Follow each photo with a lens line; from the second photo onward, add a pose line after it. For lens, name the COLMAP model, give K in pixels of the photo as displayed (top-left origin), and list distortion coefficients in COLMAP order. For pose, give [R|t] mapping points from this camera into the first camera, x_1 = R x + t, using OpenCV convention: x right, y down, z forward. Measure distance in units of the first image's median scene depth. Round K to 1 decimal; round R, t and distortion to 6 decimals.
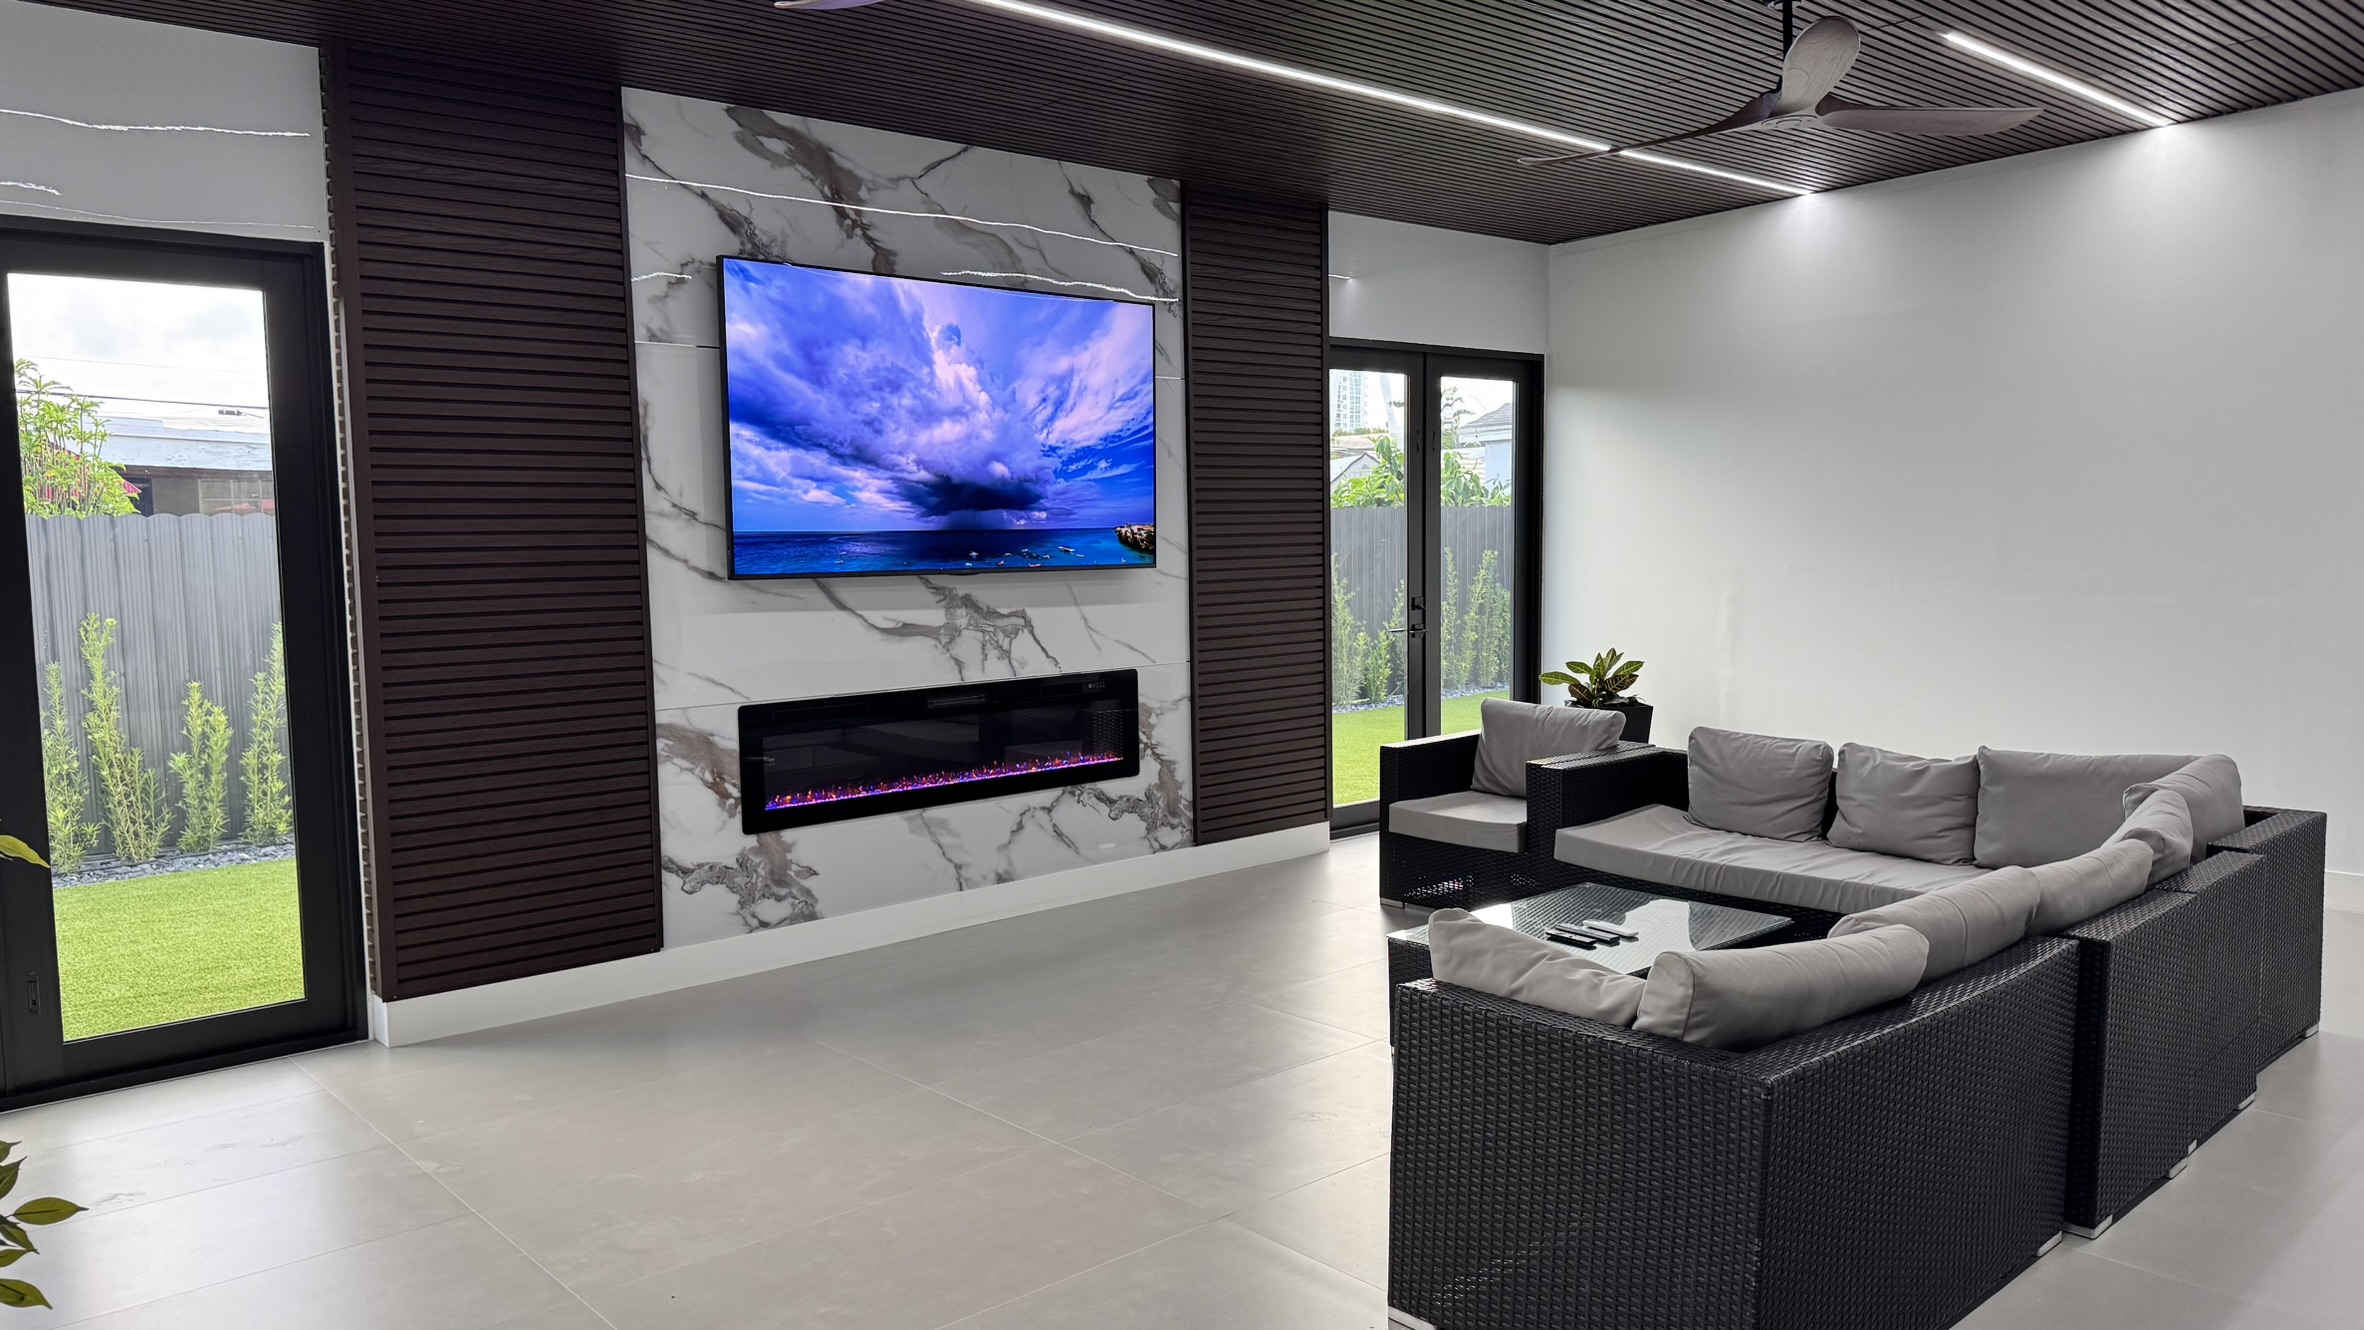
lens RADIAL K [[1649.0, 0, 1177.7], [0, 1649.0, 656.2], [0, 0, 1]] dist [0.092522, -0.131550]
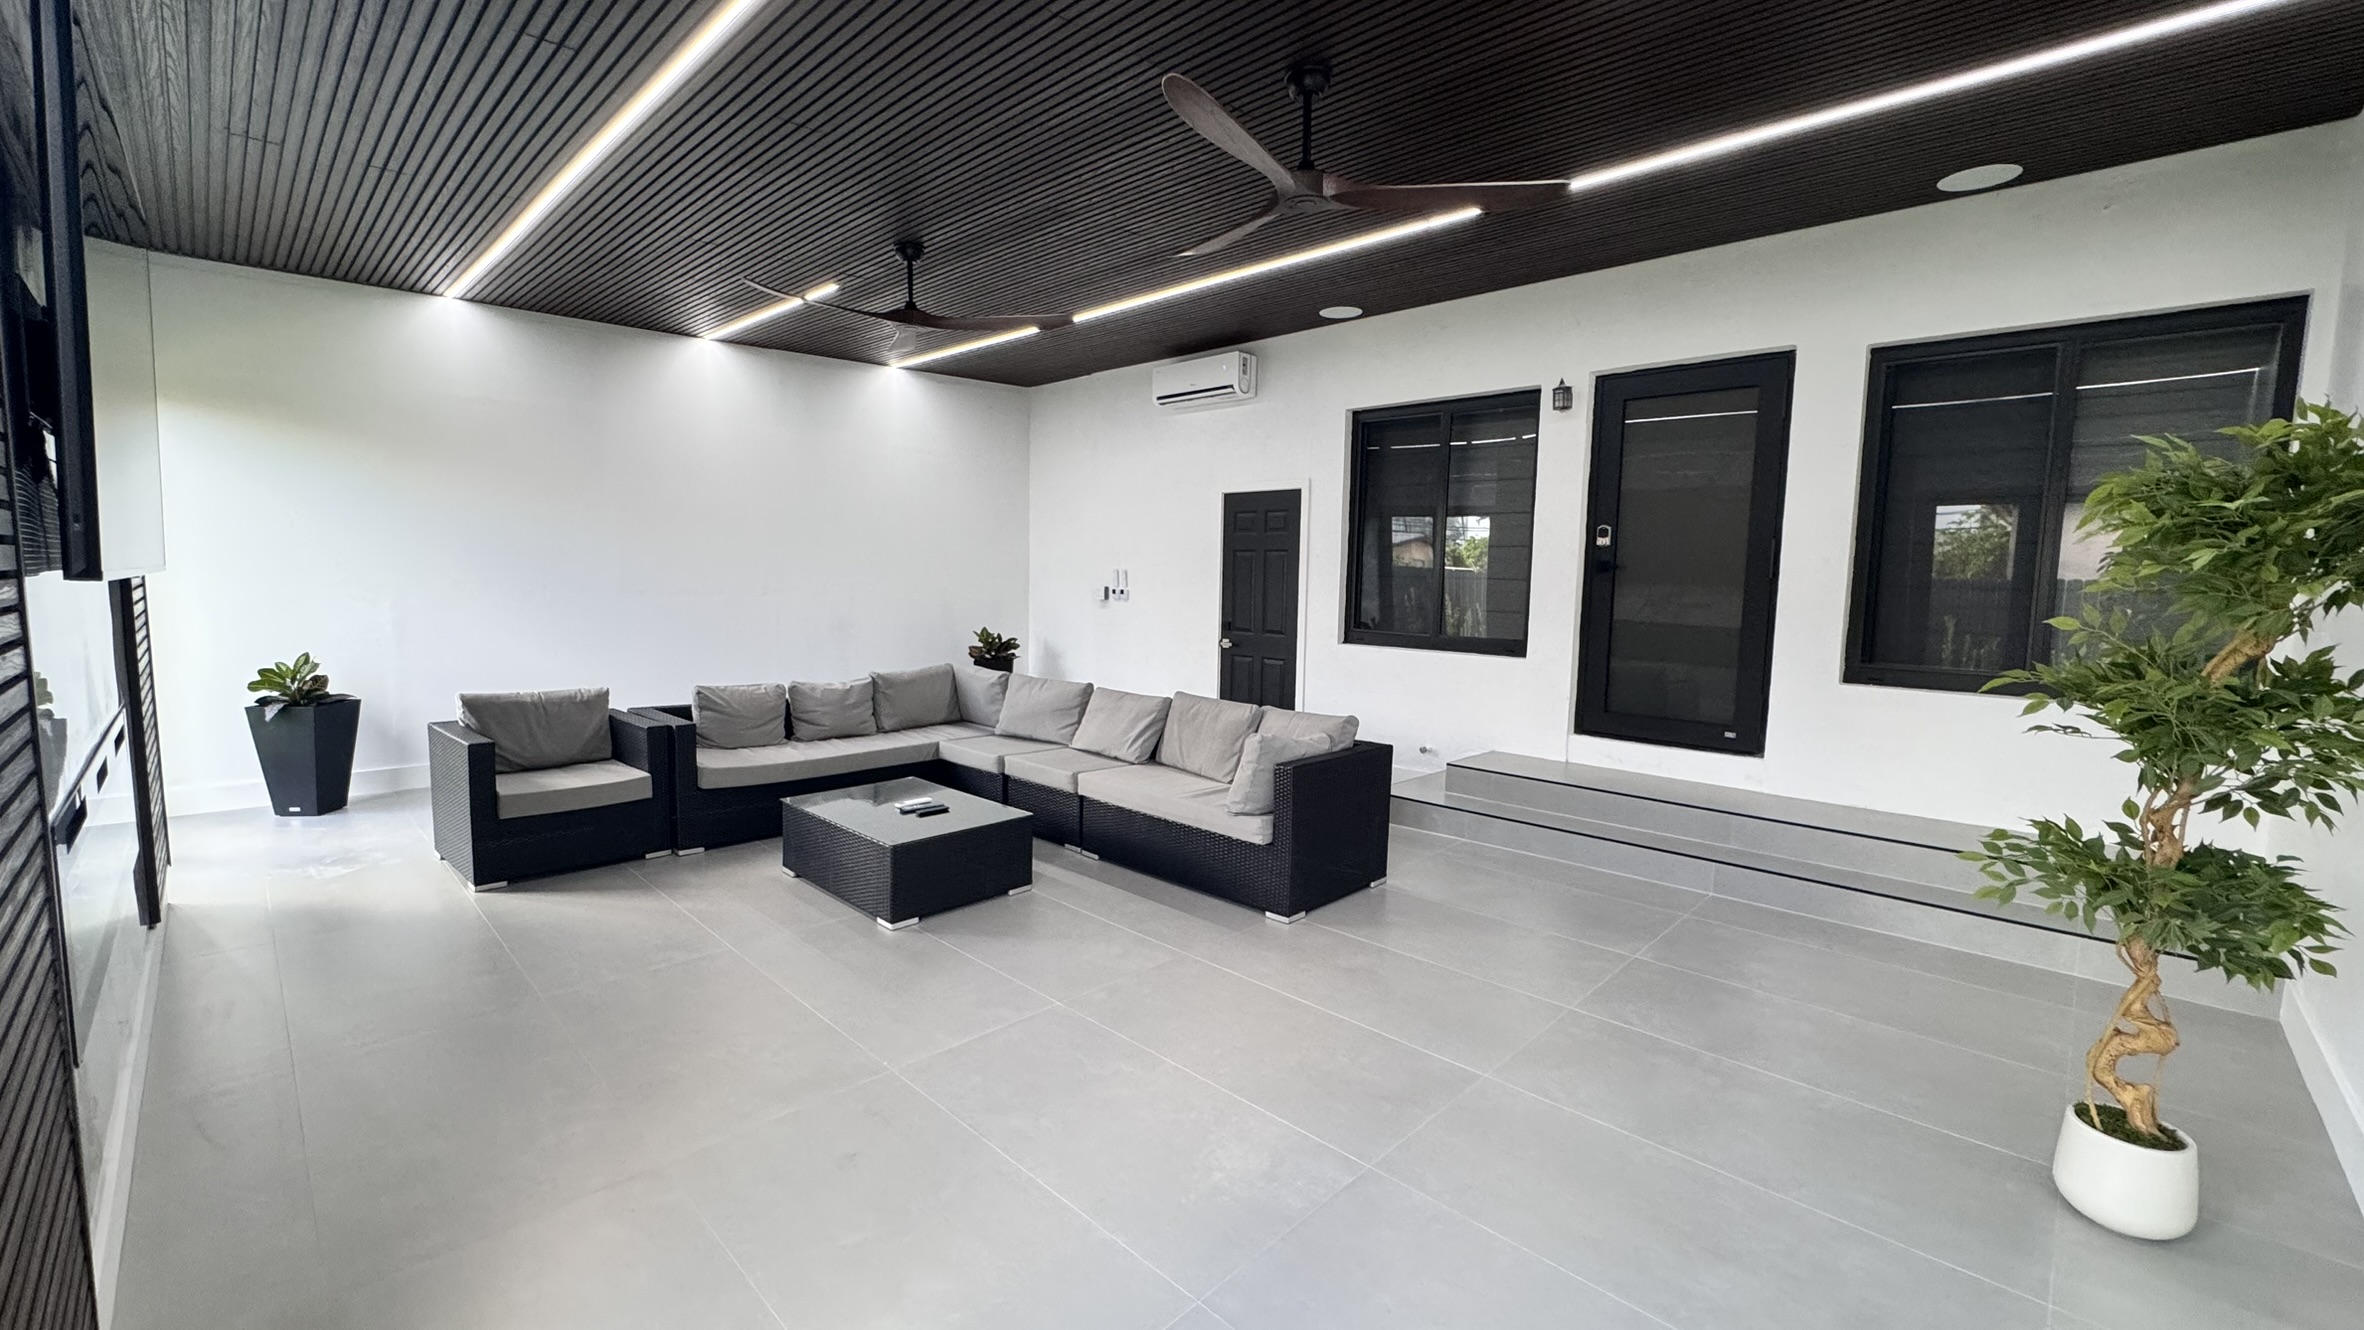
lens RADIAL K [[940.4, 0, 1170.1], [0, 940.4, 660.9], [0, 0, 1]] dist [-0.004348, 0.000160]
pose [[-0.069980, -0.078008, 0.994494, -0.557682], [0.053845, 0.995189, 0.081851, -0.025895], [-0.996094, 0.059277, -0.065443, 0.651142]]
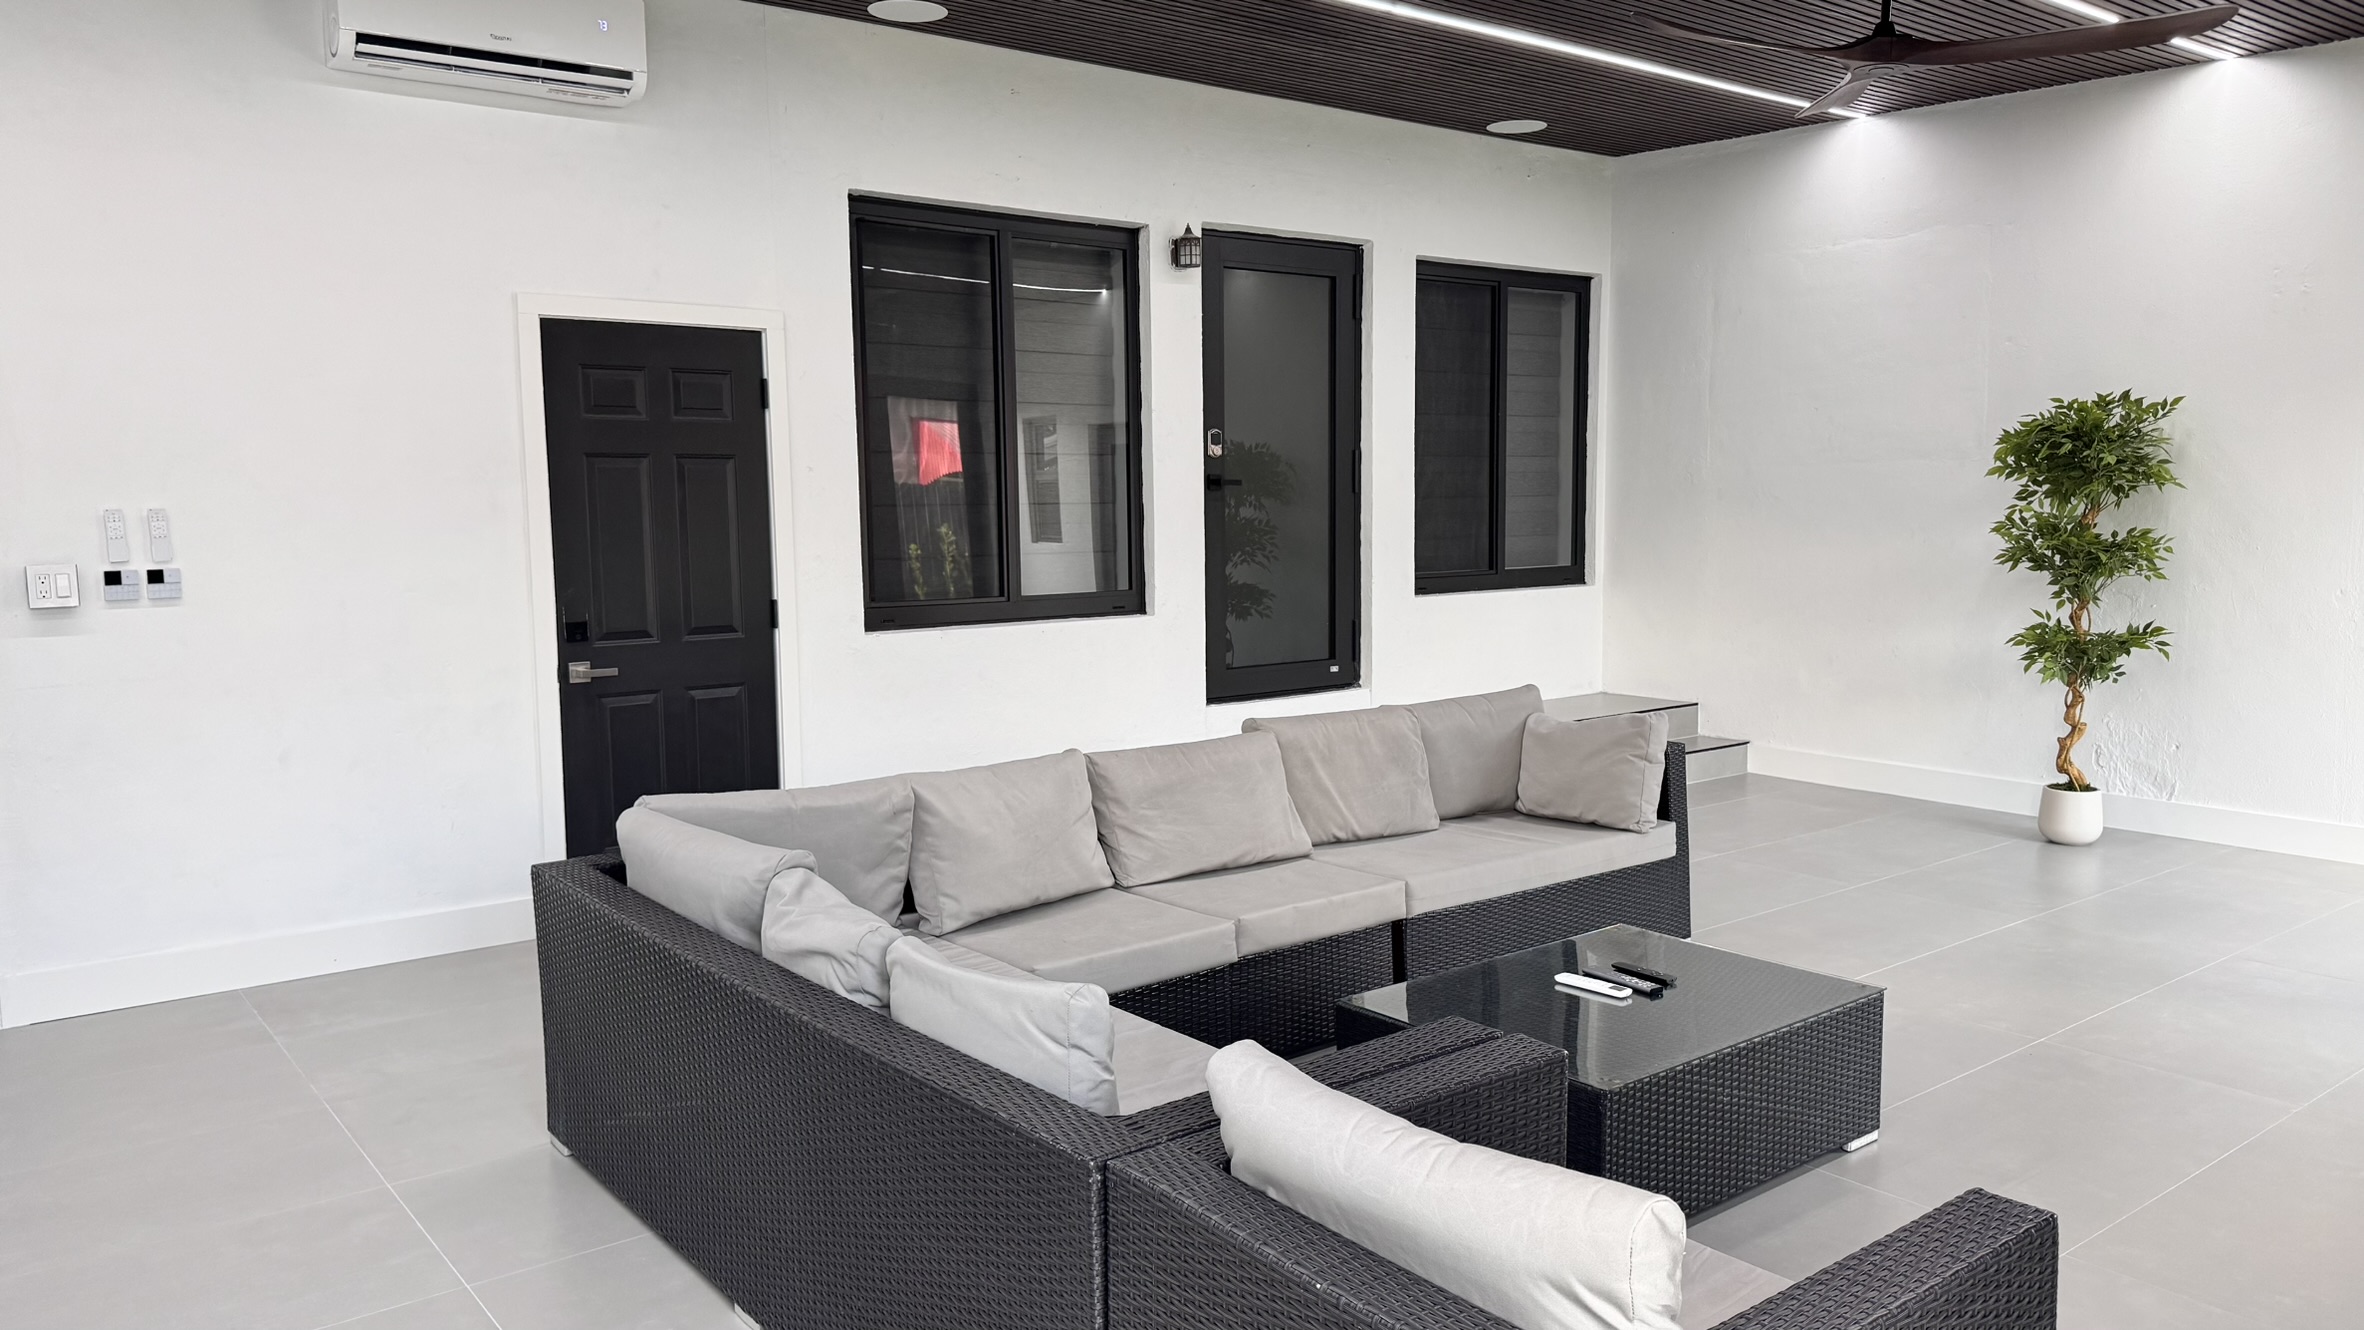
lens RADIAL K [[1649.0, 0, 1190.9], [0, 1649.0, 660.9], [0, 0, 1]] dist [0.092522, -0.131550]
pose [[-0.997866, 0.025277, 0.060208, 0.293712], [0.035057, 0.985271, 0.167368, -0.096567], [-0.055091, 0.169122, -0.984054, 1.418029]]
